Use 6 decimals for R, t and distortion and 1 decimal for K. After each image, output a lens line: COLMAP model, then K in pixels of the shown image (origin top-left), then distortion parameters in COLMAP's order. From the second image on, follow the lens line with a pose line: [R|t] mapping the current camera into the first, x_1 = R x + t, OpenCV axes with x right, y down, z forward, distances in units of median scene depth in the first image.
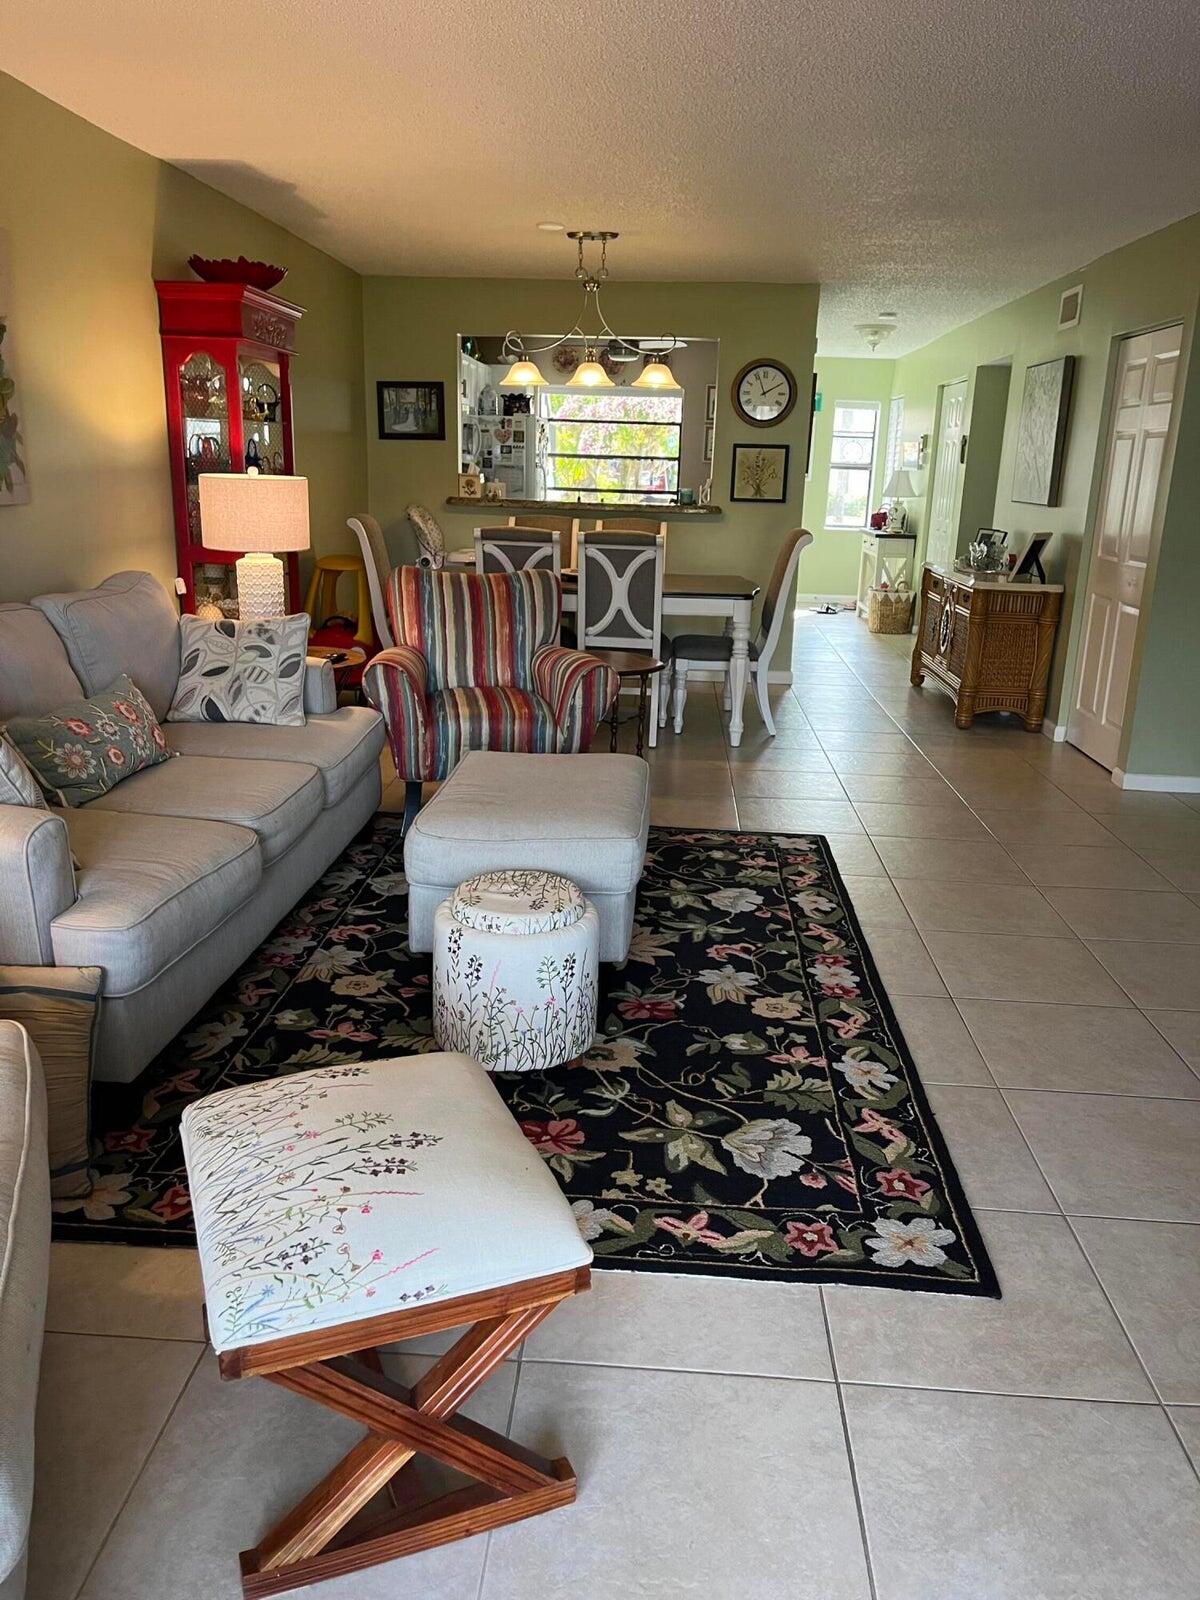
lens RADIAL K [[1203.2, 0, 610.0], [0, 1203.2, 807.1], [0, 0, 1]] dist [0.071035, -0.095573]
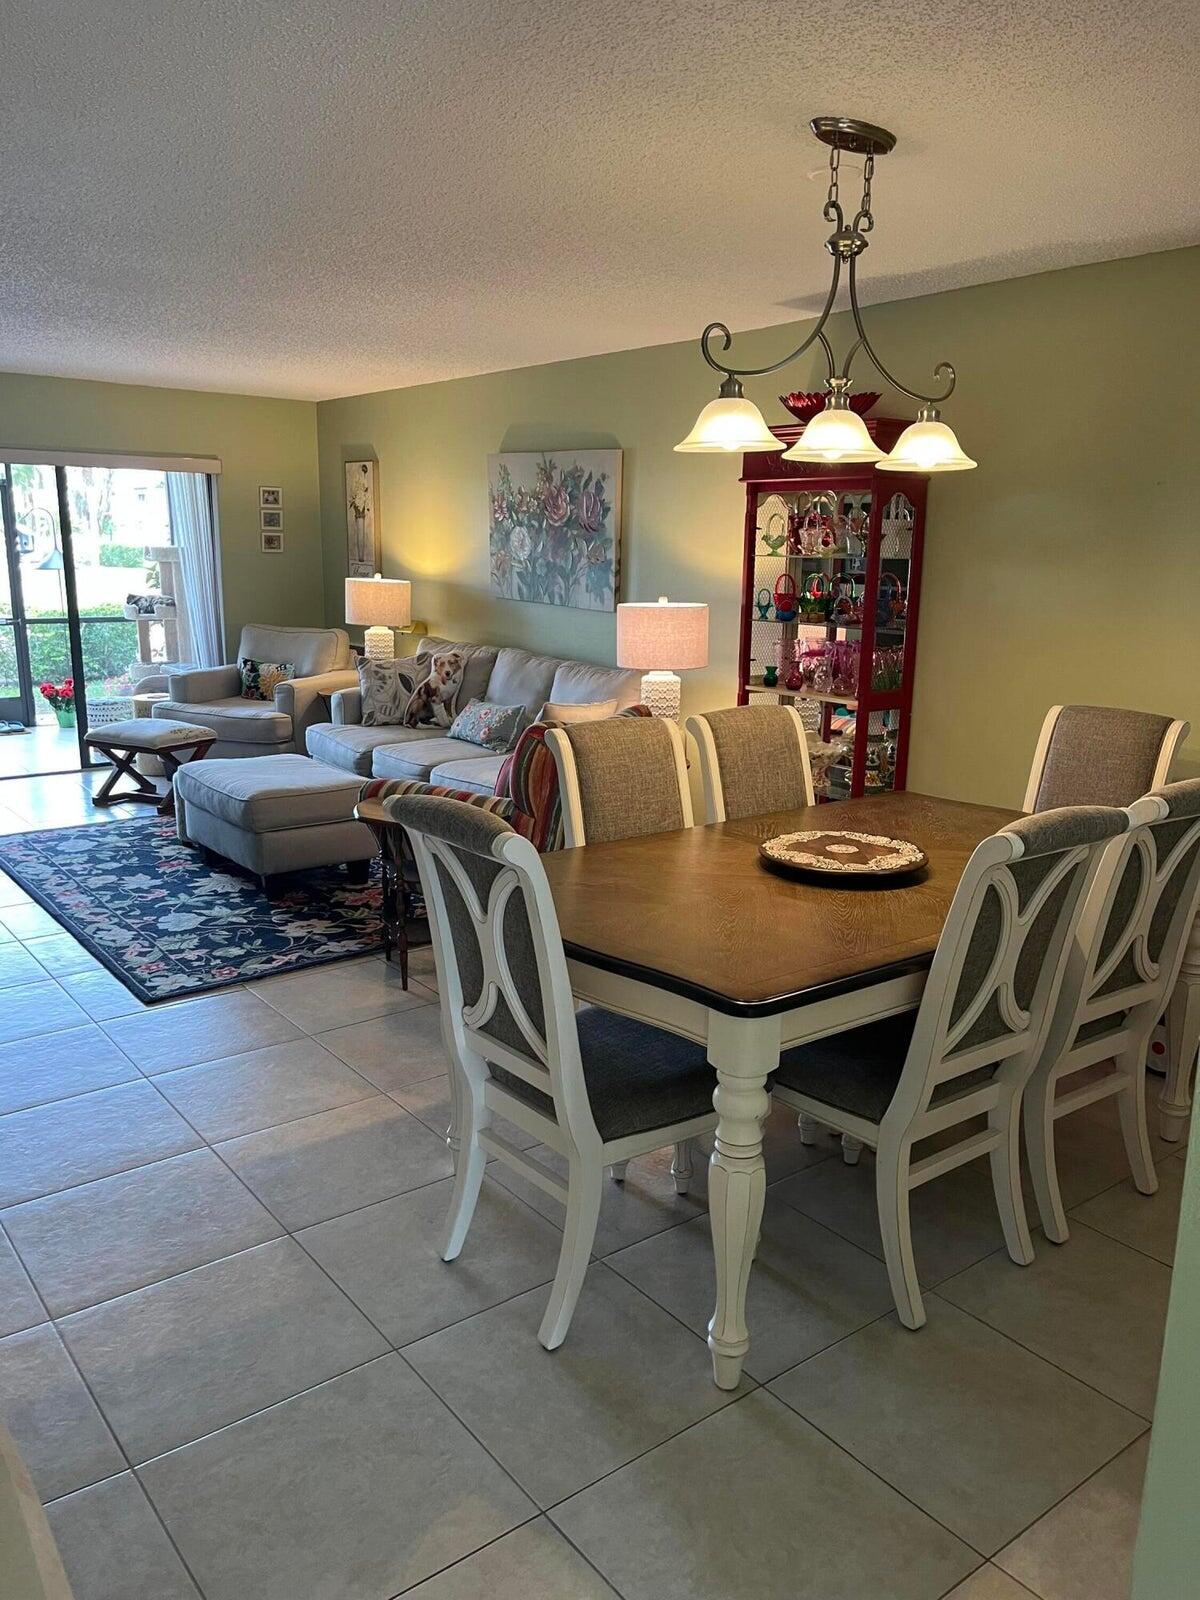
lens RADIAL K [[1203.2, 0, 610.0], [0, 1203.2, 807.1], [0, 0, 1]] dist [0.071035, -0.095573]
pose [[-0.751596, 0.099783, -0.652033, 0.586550], [-0.221956, 0.892593, 0.392445, -0.627495], [0.621159, 0.439683, -0.648722, 2.085766]]
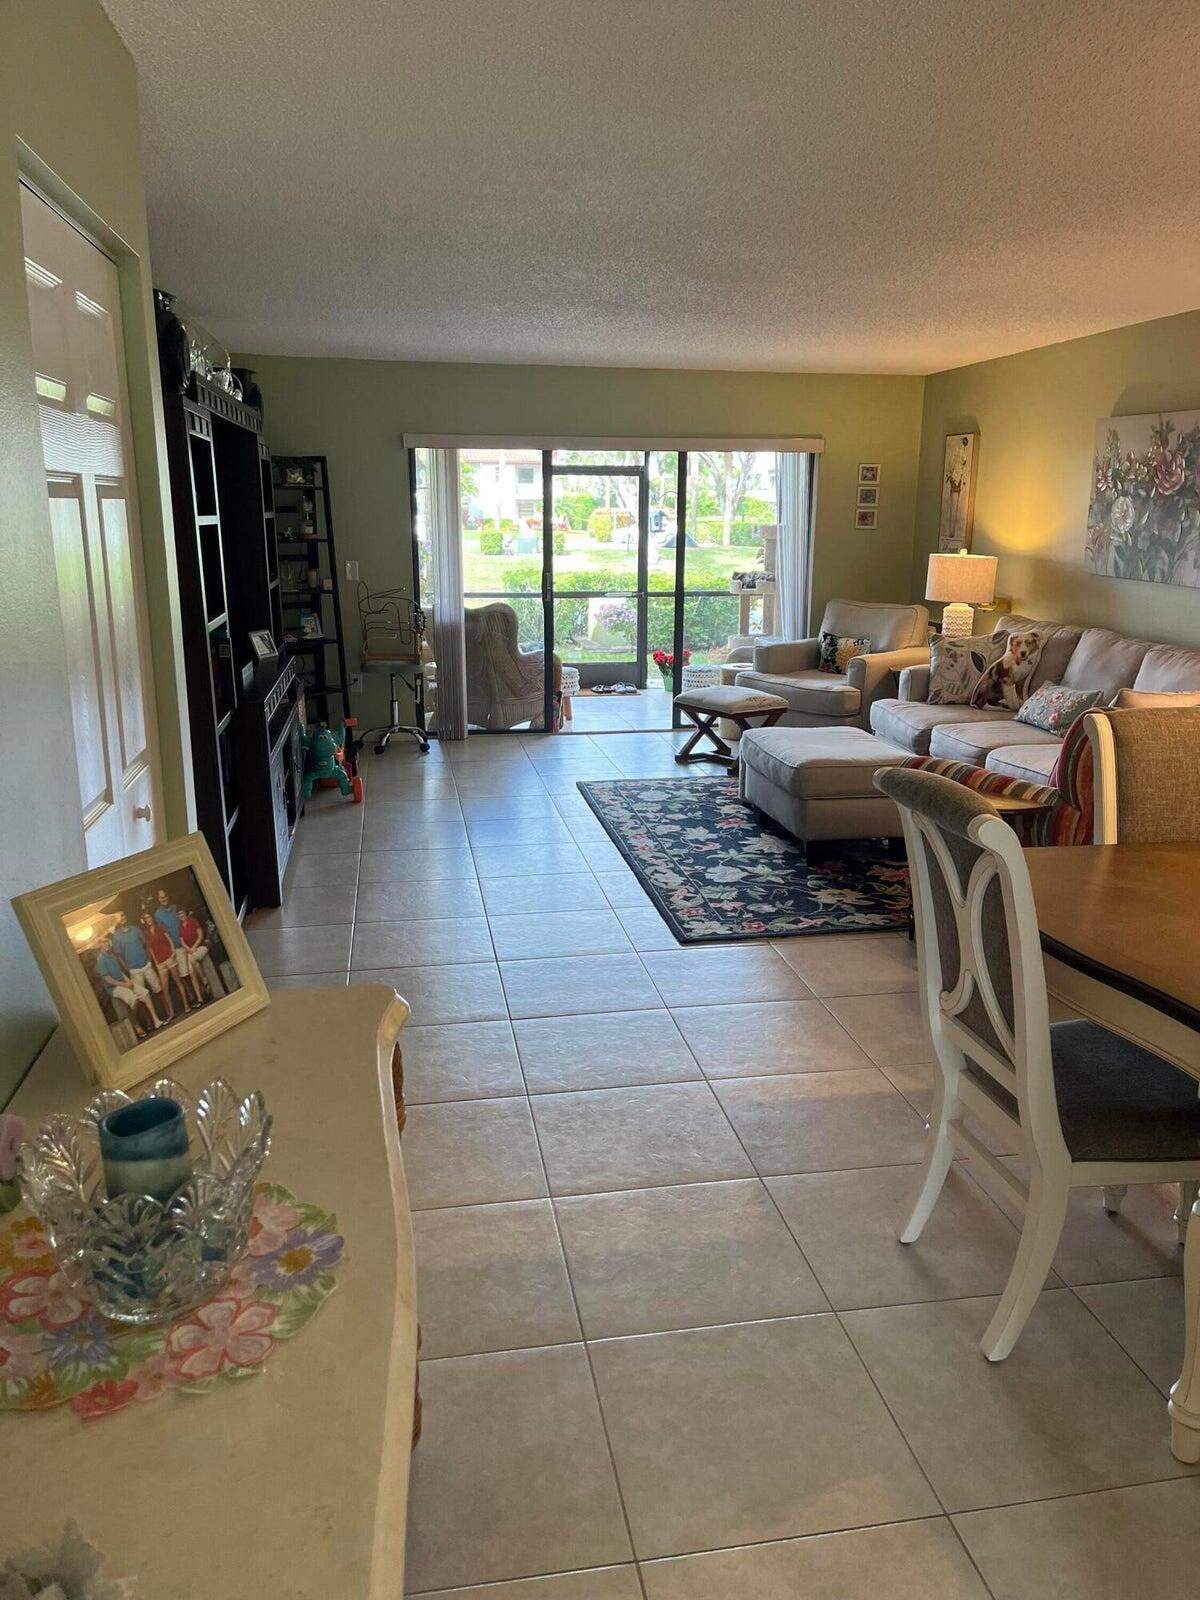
lens RADIAL K [[1203.2, 0, 610.0], [0, 1203.2, 807.1], [0, 0, 1]] dist [0.071035, -0.095573]
pose [[-0.973171, 0.018186, -0.229365, 0.544330], [-0.098304, 0.868442, 0.485947, -0.633889], [0.208027, 0.495457, -0.843355, 2.114137]]
